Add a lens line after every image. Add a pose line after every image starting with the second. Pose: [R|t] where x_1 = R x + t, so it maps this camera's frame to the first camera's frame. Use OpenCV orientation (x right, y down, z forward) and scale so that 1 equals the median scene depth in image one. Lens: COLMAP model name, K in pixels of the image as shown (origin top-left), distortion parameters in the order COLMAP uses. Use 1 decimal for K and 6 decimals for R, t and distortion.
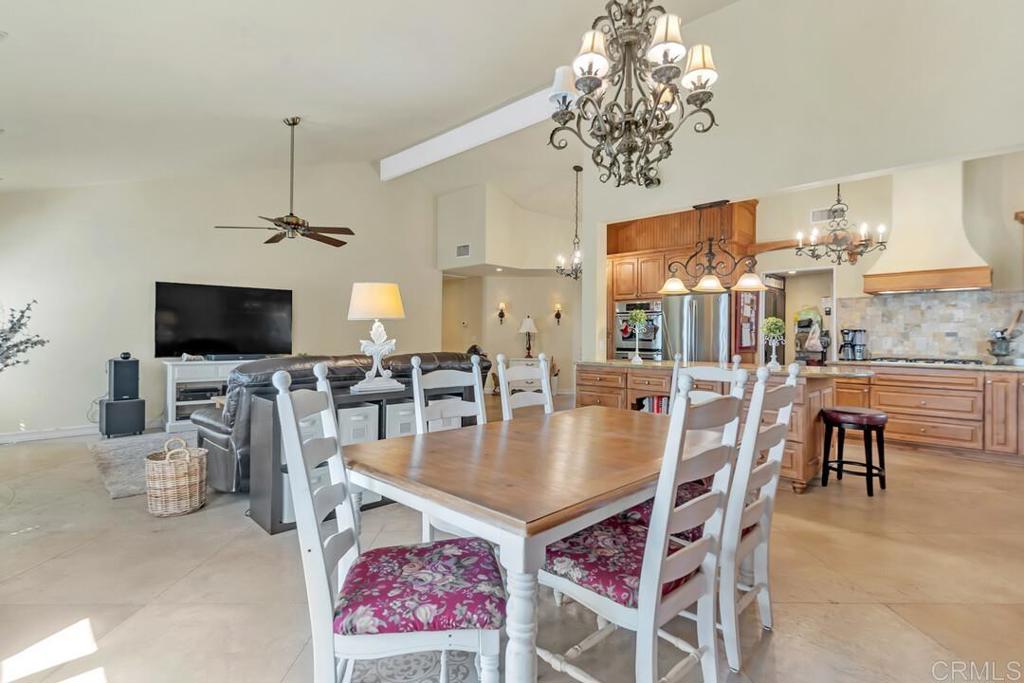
lens RADIAL K [[503.1, 0, 506.4], [0, 503.1, 336.1], [0, 0, 1]] dist [0.000207, 0.000131]
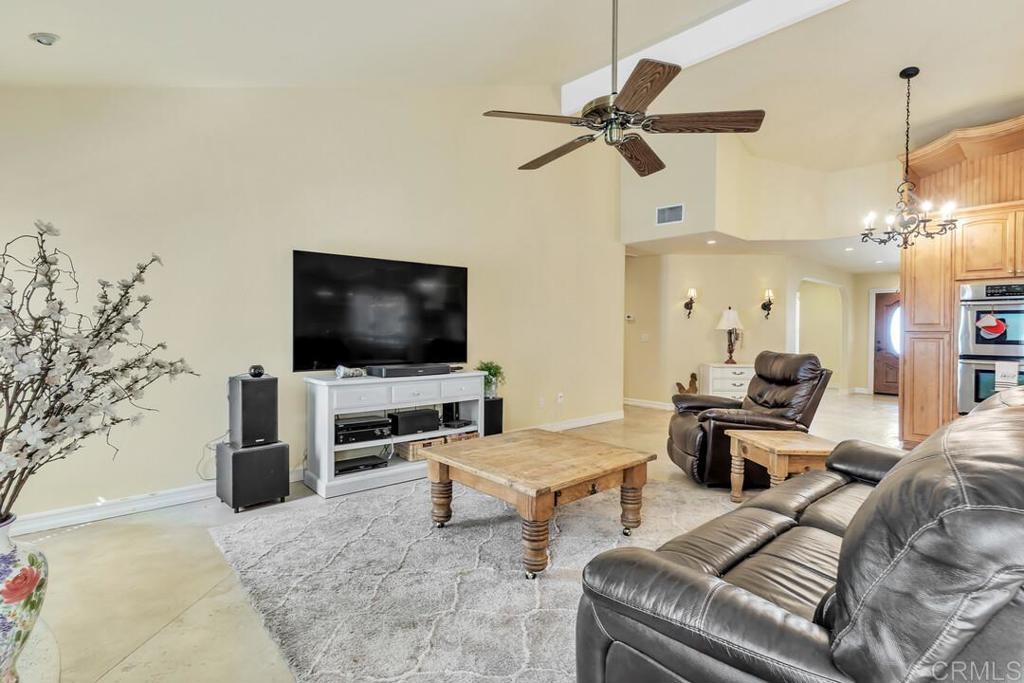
lens RADIAL K [[503.1, 0, 506.4], [0, 503.1, 336.1], [0, 0, 1]] dist [0.000207, 0.000131]
pose [[0.998475, 0.000126, -0.055197, -0.432724], [0.000538, 0.999928, 0.012013, -0.010332], [0.055194, -0.012025, 0.998403, 0.421981]]
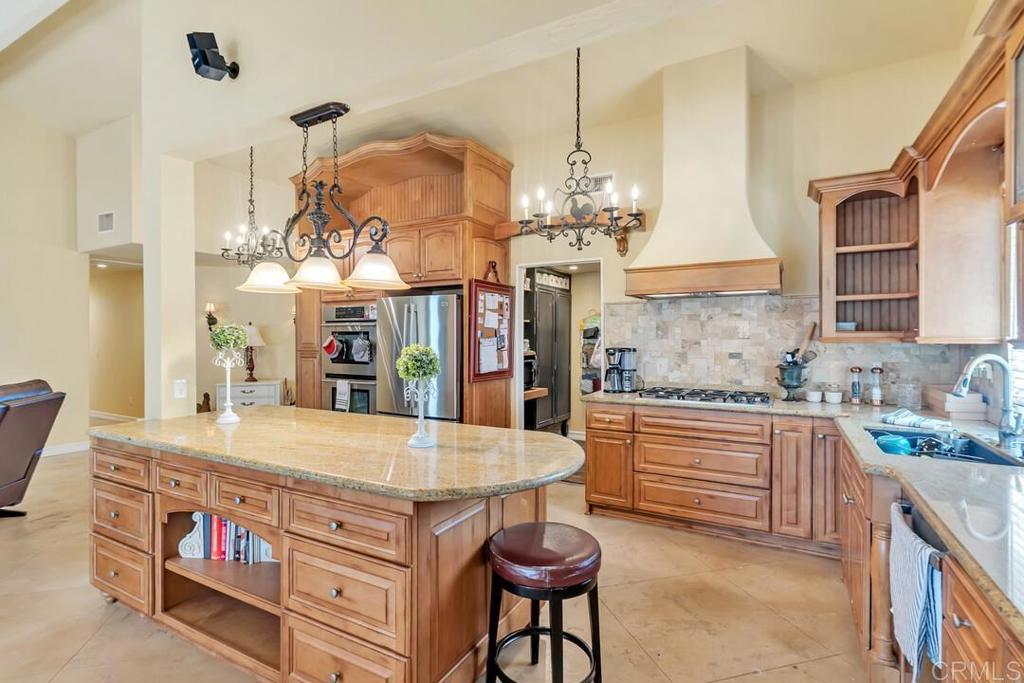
lens RADIAL K [[497.9, 0, 515.8], [0, 497.9, 344.3], [0, 0, 1]] dist [0.001299, 0.000123]
pose [[0.962747, -0.013708, 0.270056, 0.374701], [0.008549, 0.999758, 0.020270, -0.034764], [-0.270269, -0.017206, 0.962631, 0.384378]]
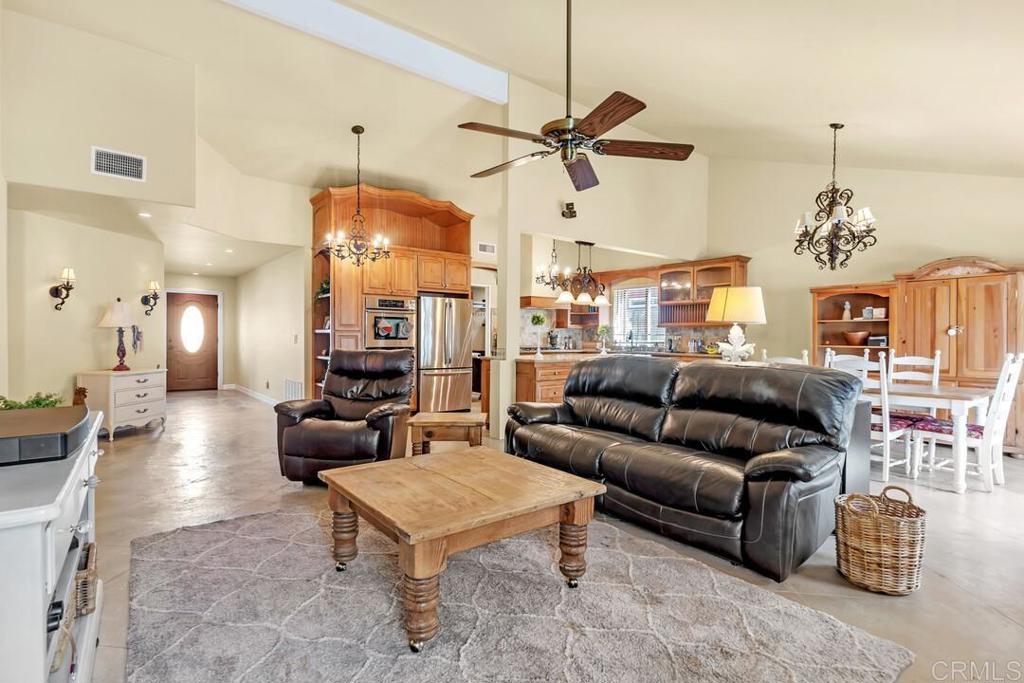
lens RADIAL K [[503.1, 0, 506.4], [0, 503.1, 336.1], [0, 0, 1]] dist [0.000207, 0.000131]
pose [[0.127867, -0.005692, 0.991775, -0.845350], [-0.006716, 0.999956, 0.006605, -0.005164], [-0.991769, -0.007505, 0.127823, 0.844175]]
